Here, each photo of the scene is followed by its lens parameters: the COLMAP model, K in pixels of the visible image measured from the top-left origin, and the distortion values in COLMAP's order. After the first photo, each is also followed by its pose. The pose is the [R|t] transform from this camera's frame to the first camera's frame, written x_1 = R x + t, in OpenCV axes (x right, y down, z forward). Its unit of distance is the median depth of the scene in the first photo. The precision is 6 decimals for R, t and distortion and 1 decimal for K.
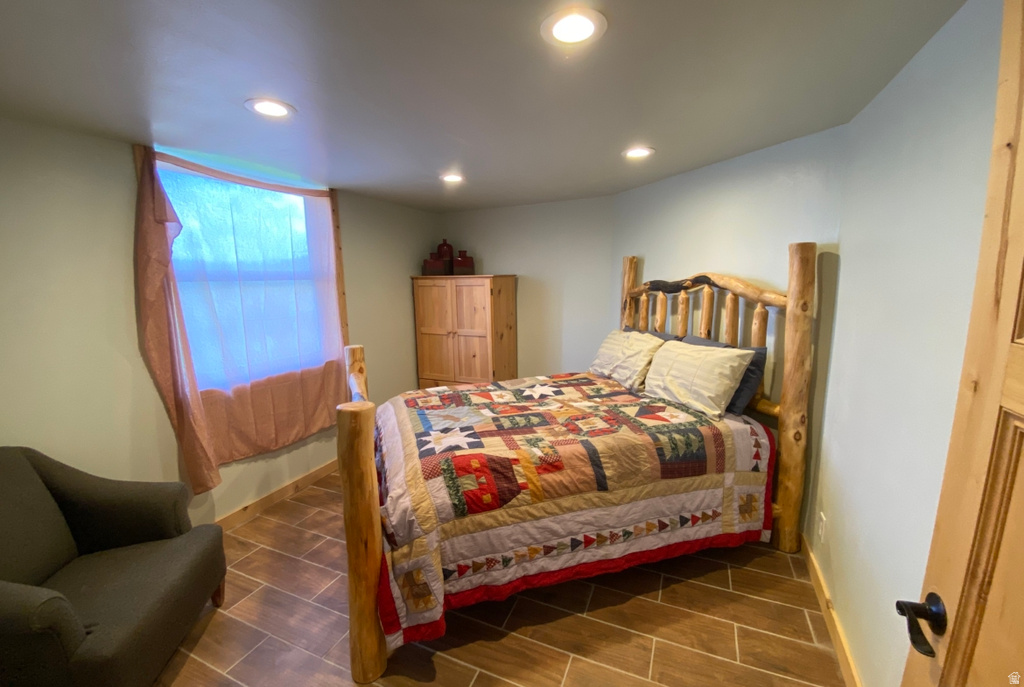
lens RADIAL K [[420.7, 0, 511.1], [0, 420.7, 345.2], [0, 0, 1]] dist [0.012961, -0.000889]
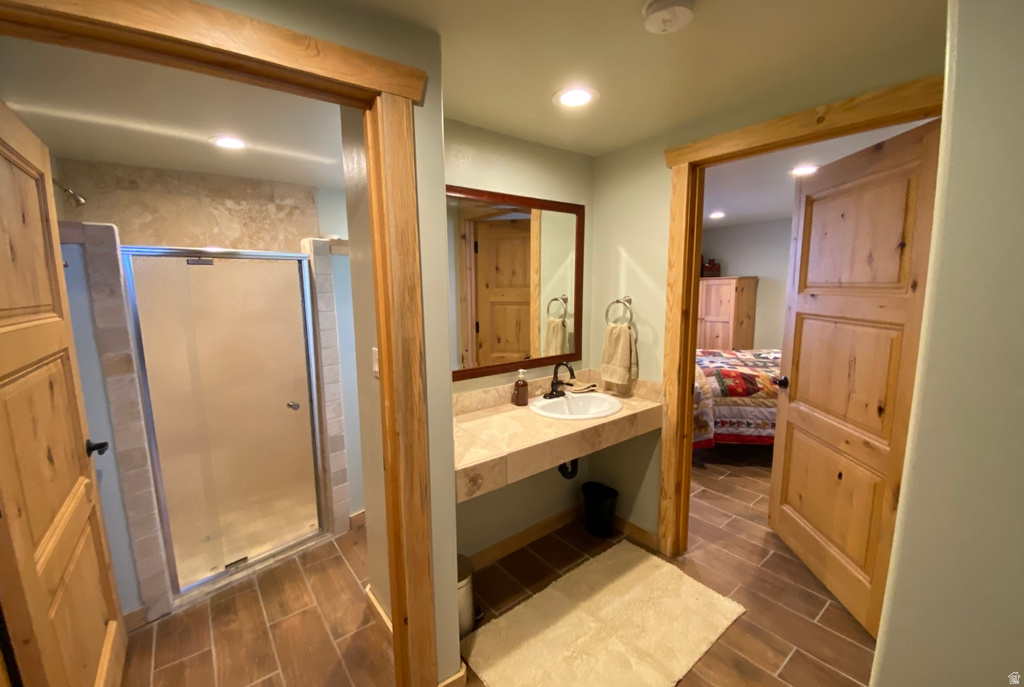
lens RADIAL K [[420.7, 0, 514.4], [0, 420.7, 338.6], [0, 0, 1]] dist [0.012961, -0.000889]
pose [[0.884172, 0.062347, -0.462983, -0.085836], [-0.073540, 0.997273, -0.006145, 0.206115], [0.461338, 0.039481, 0.886346, -1.176893]]
